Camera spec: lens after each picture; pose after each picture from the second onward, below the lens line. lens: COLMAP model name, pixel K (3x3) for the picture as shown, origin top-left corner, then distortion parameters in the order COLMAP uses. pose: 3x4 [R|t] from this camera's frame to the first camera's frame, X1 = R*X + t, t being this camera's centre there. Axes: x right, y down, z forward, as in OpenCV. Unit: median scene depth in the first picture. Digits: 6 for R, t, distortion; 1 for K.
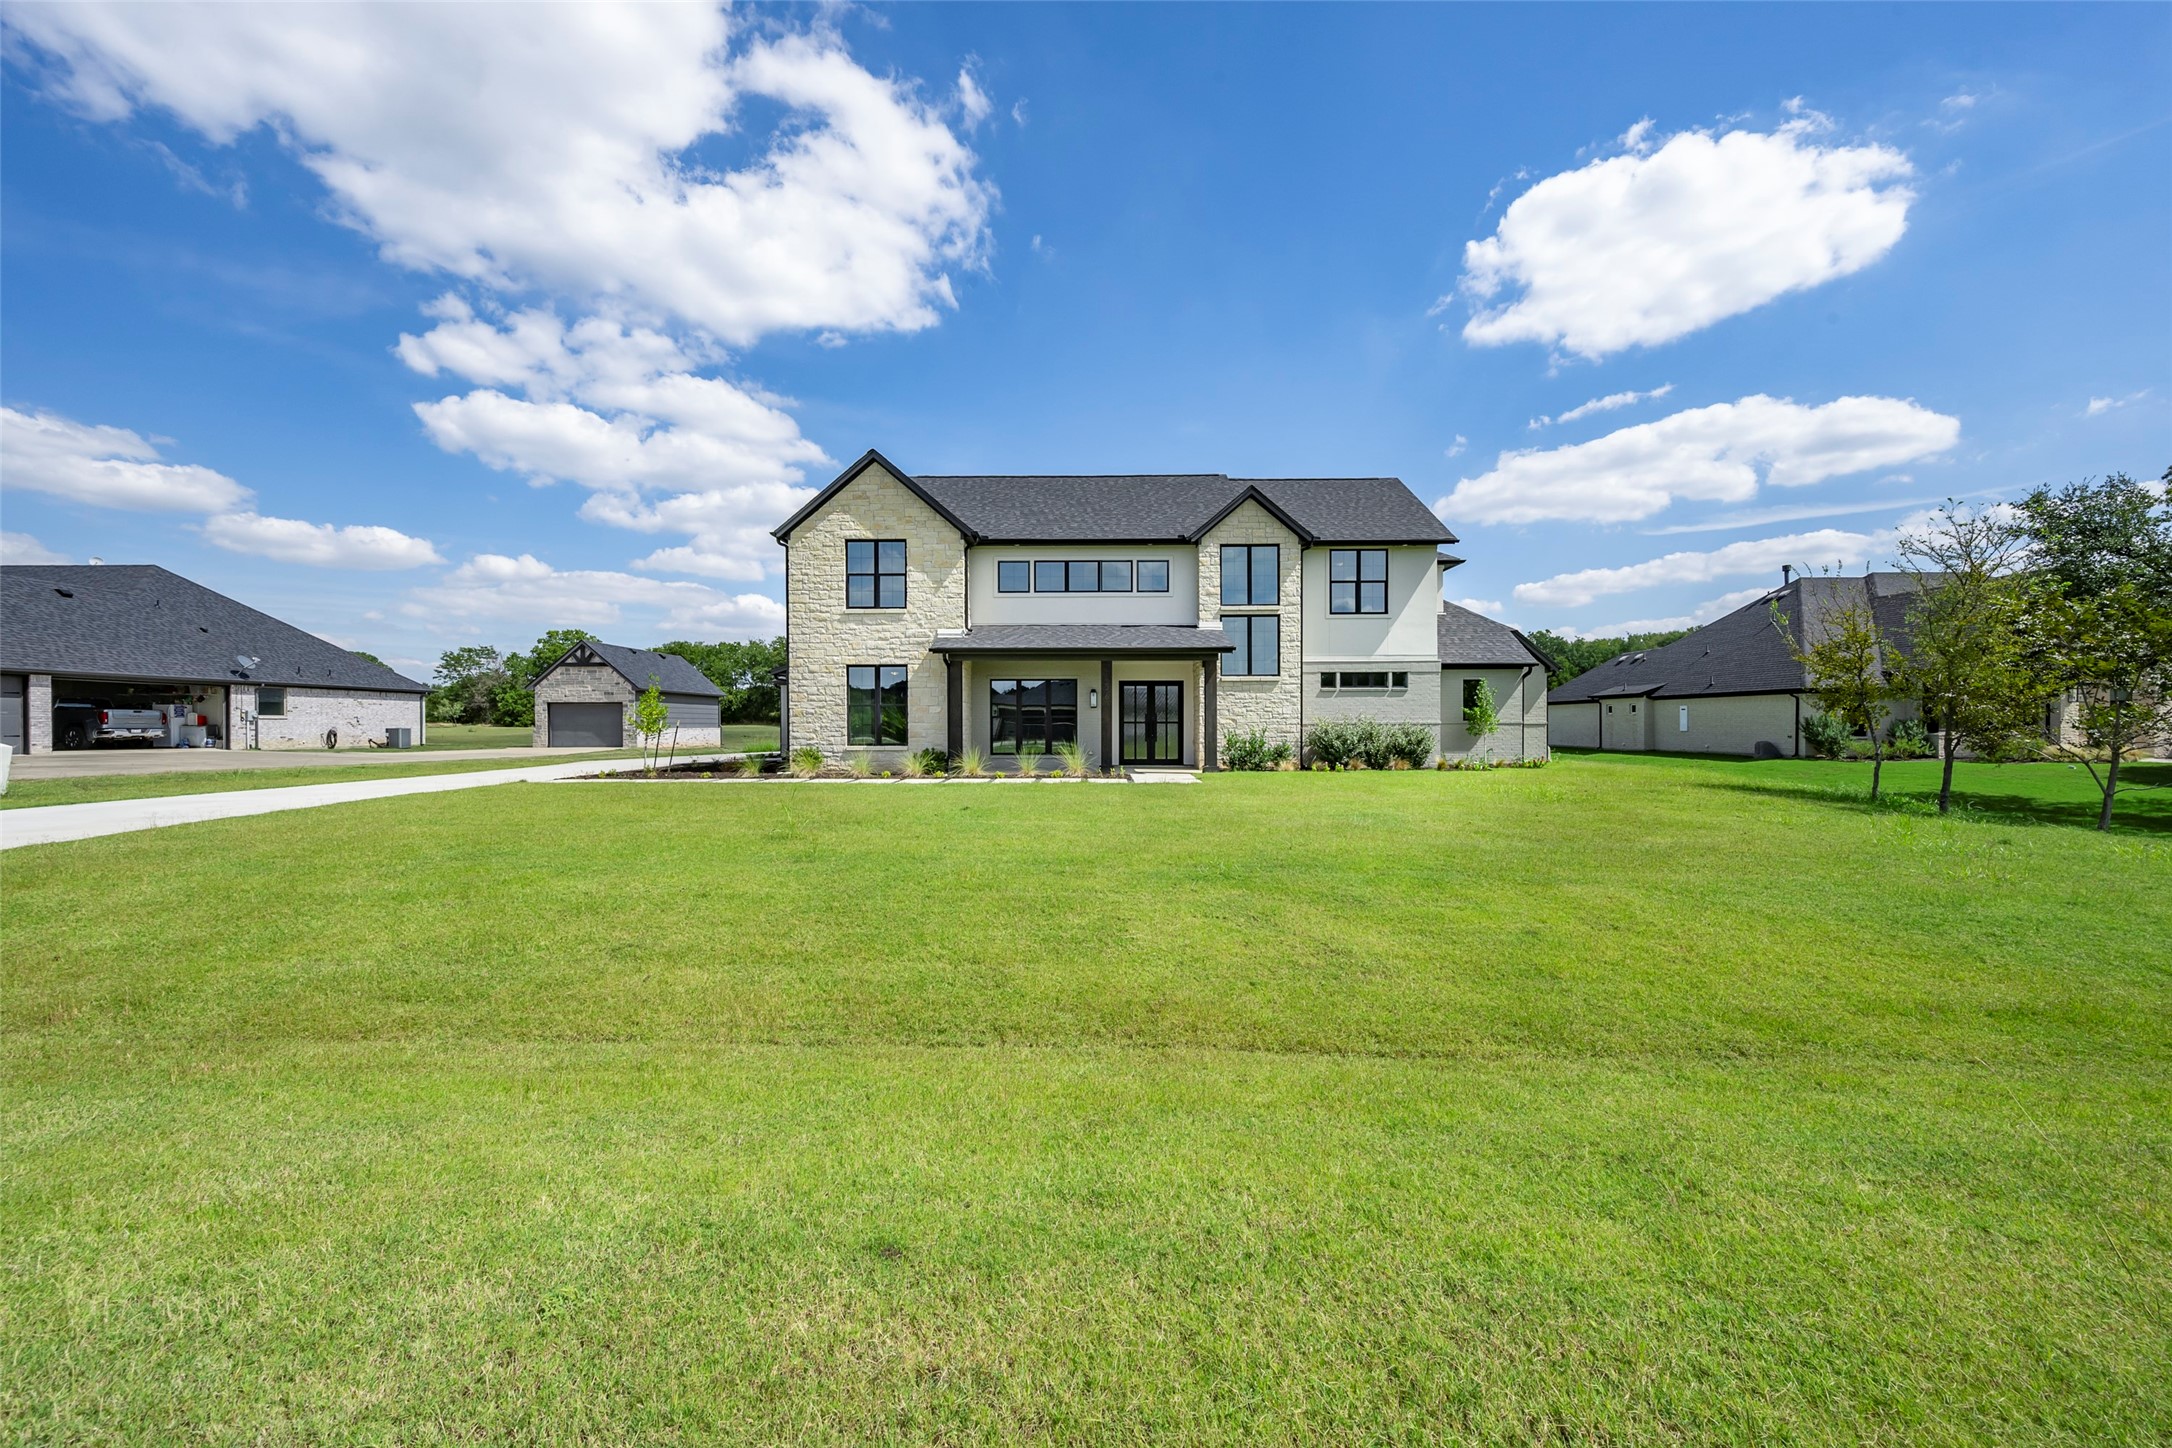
lens RADIAL K [[845.6, 0, 1086.0], [0, 845.6, 724.0], [0, 0, 1]] dist [0.000200, 0.000019]
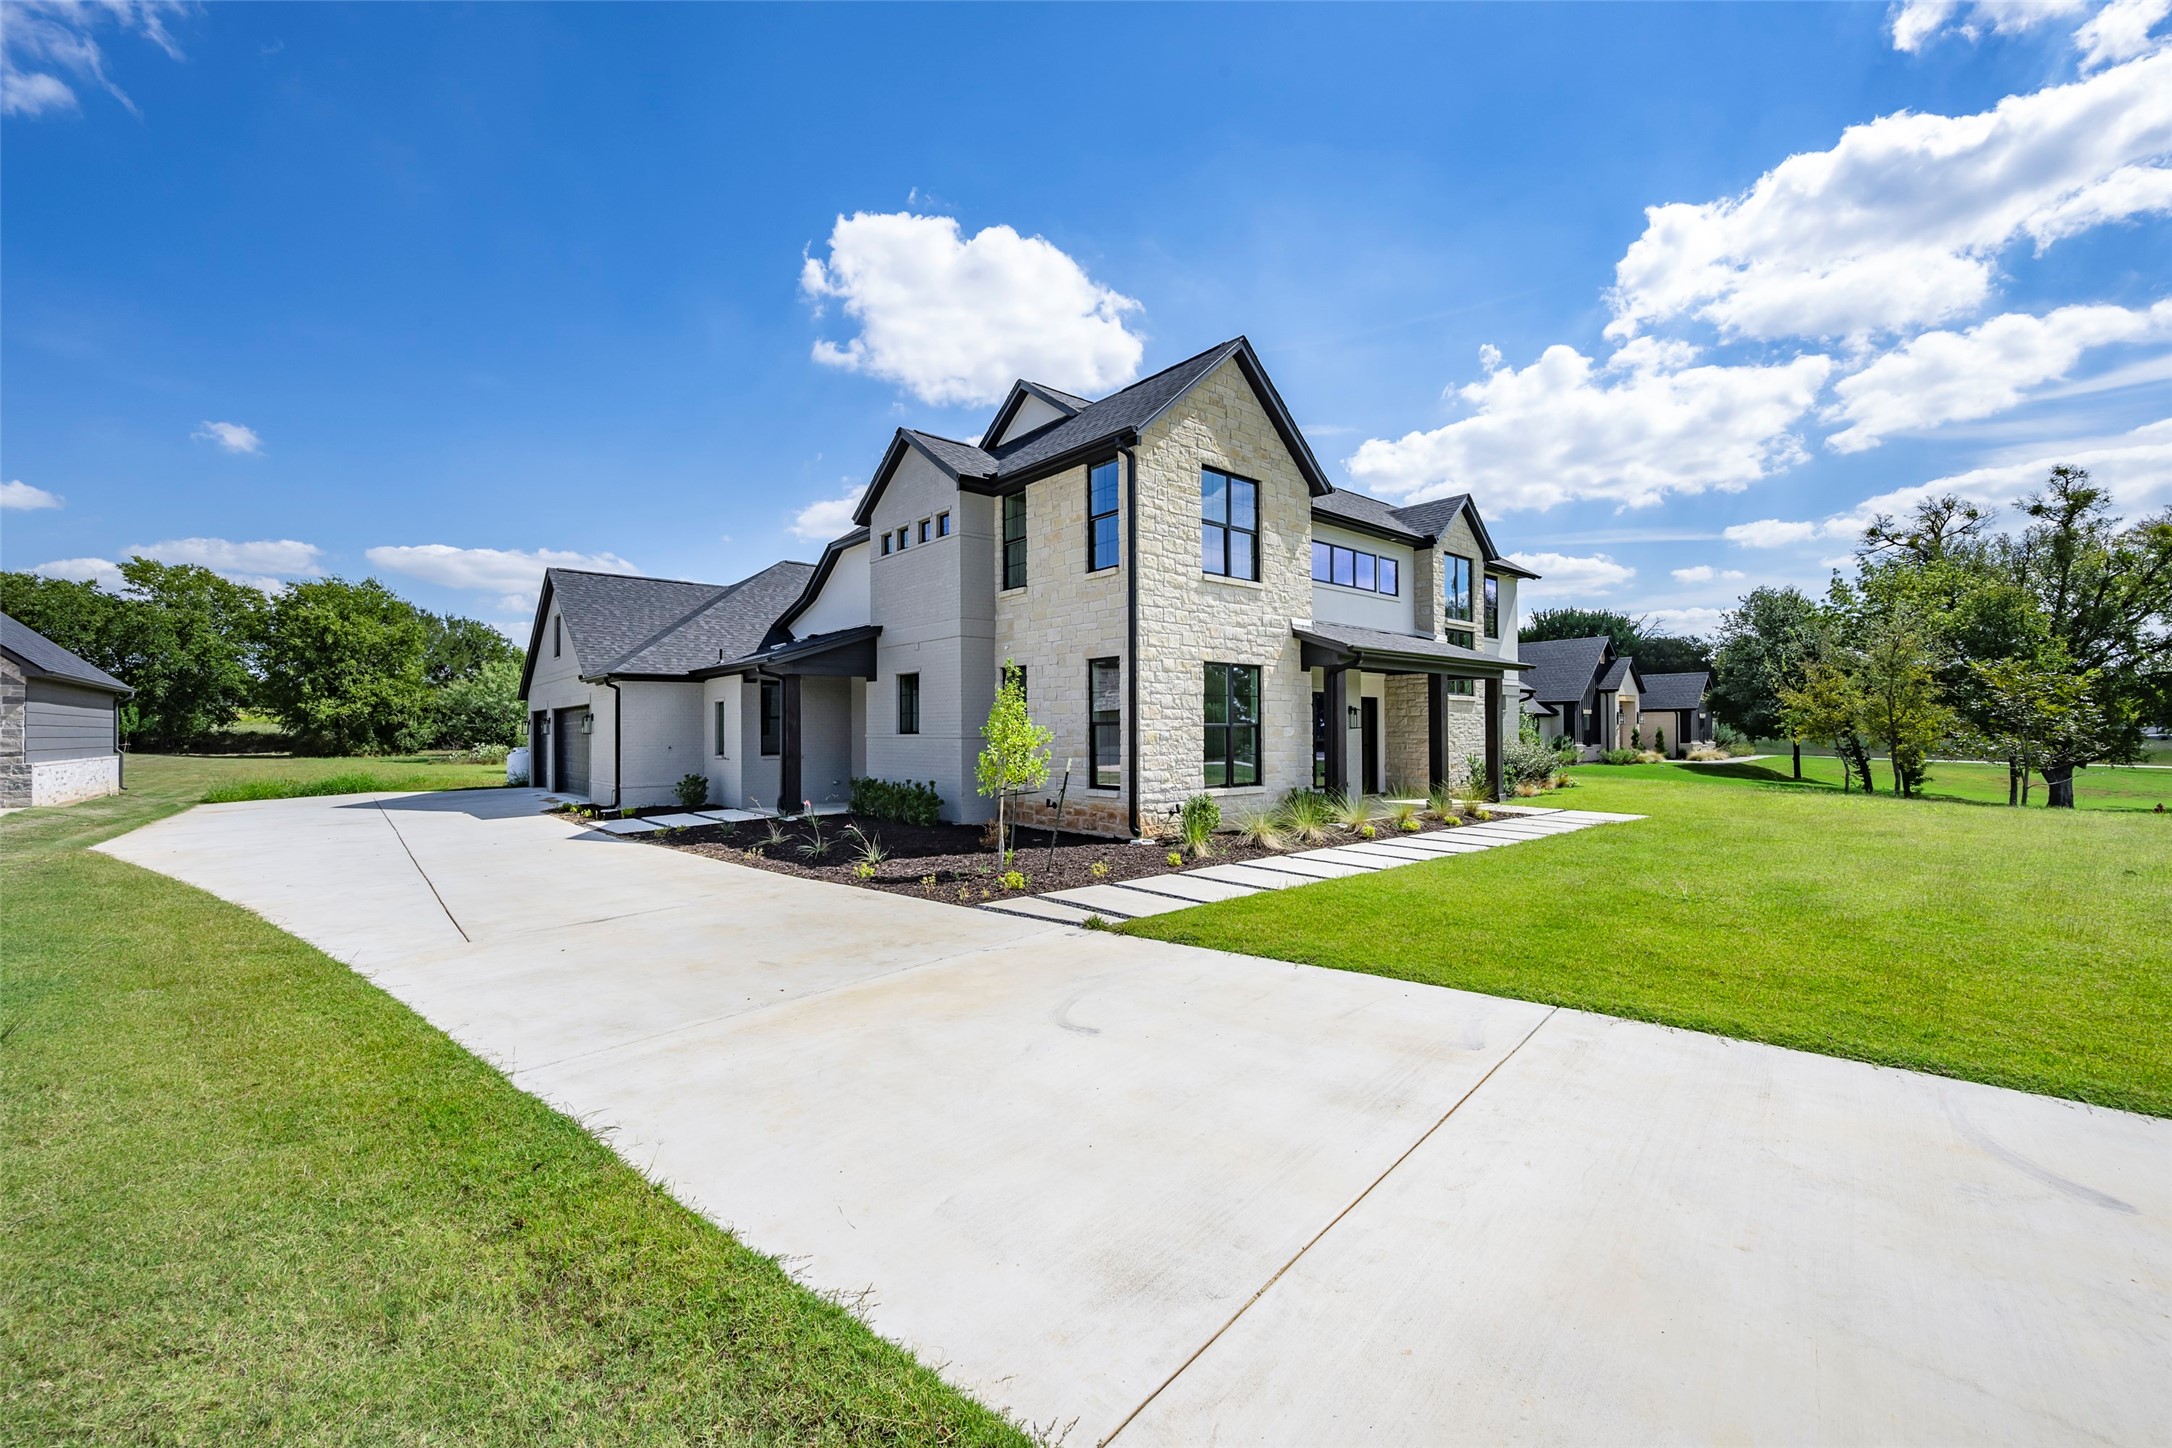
lens RADIAL K [[860.0, 0, 1084.8], [0, 860.0, 749.8], [0, 0, 1]] dist [0.000448, 0.000085]
pose [[0.757120, -0.010177, 0.653197, -0.713408], [0.002232, 0.999913, 0.012992, -0.011481], [-0.653272, -0.008379, 0.757077, 0.526933]]
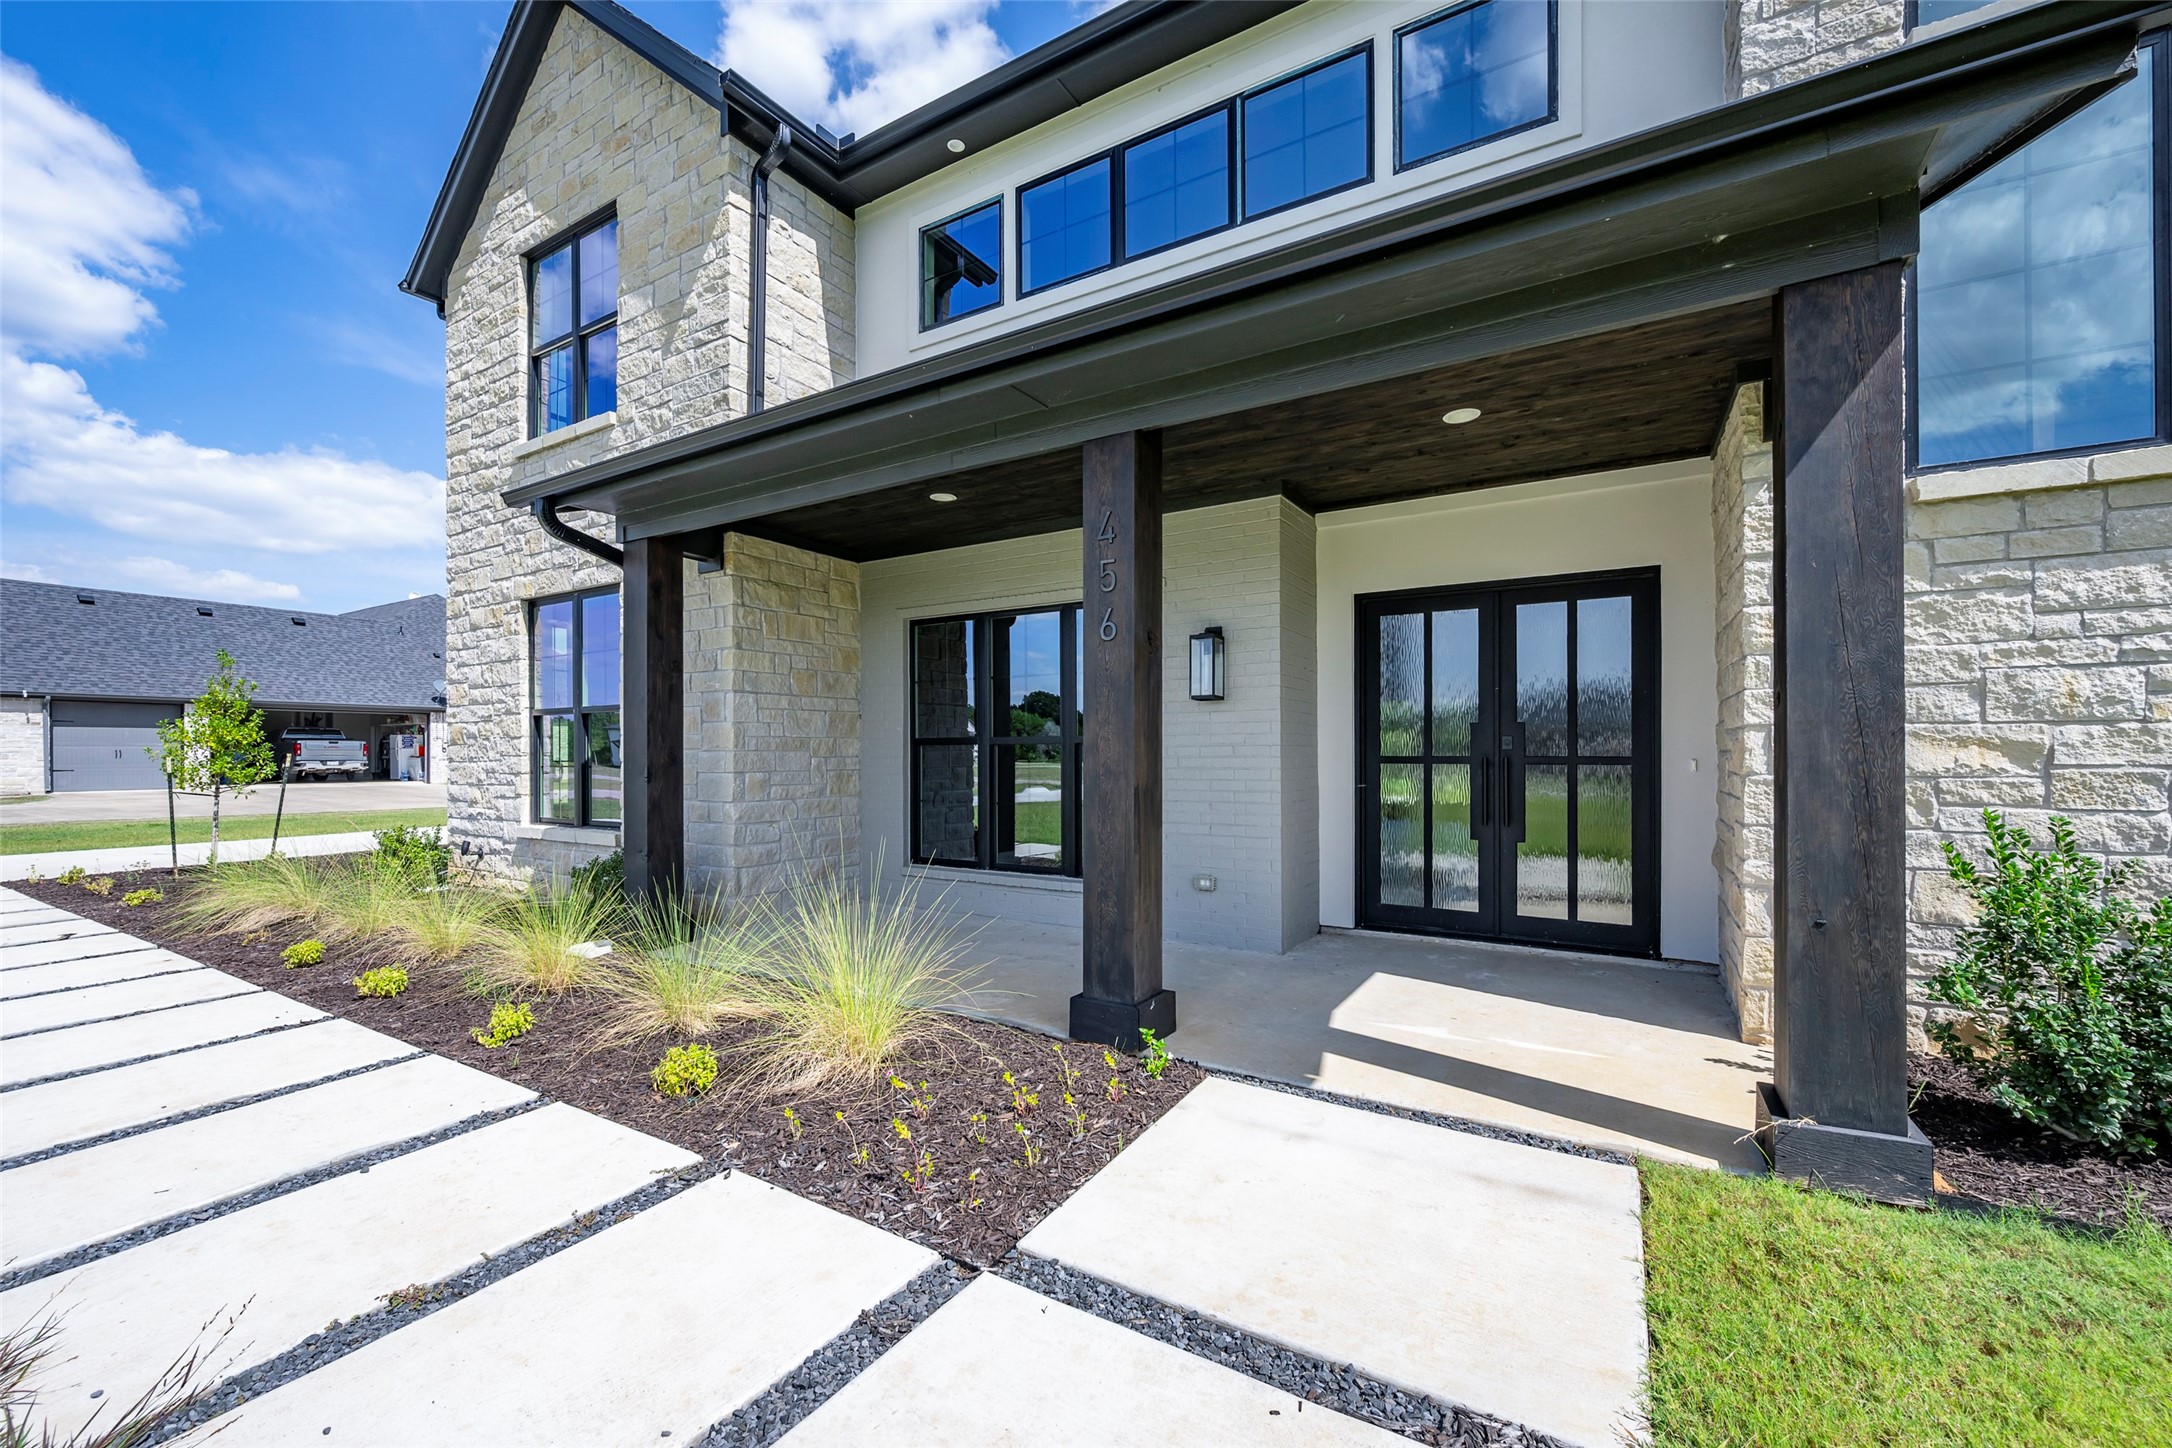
lens RADIAL K [[860.0, 0, 1084.8], [0, 860.0, 749.8], [0, 0, 1]] dist [0.000448, 0.000085]
pose [[0.856711, -0.001901, -0.515793, 0.104175], [0.000881, 0.999997, -0.002224, -0.004500], [0.515796, 0.001451, 0.856710, 0.747056]]
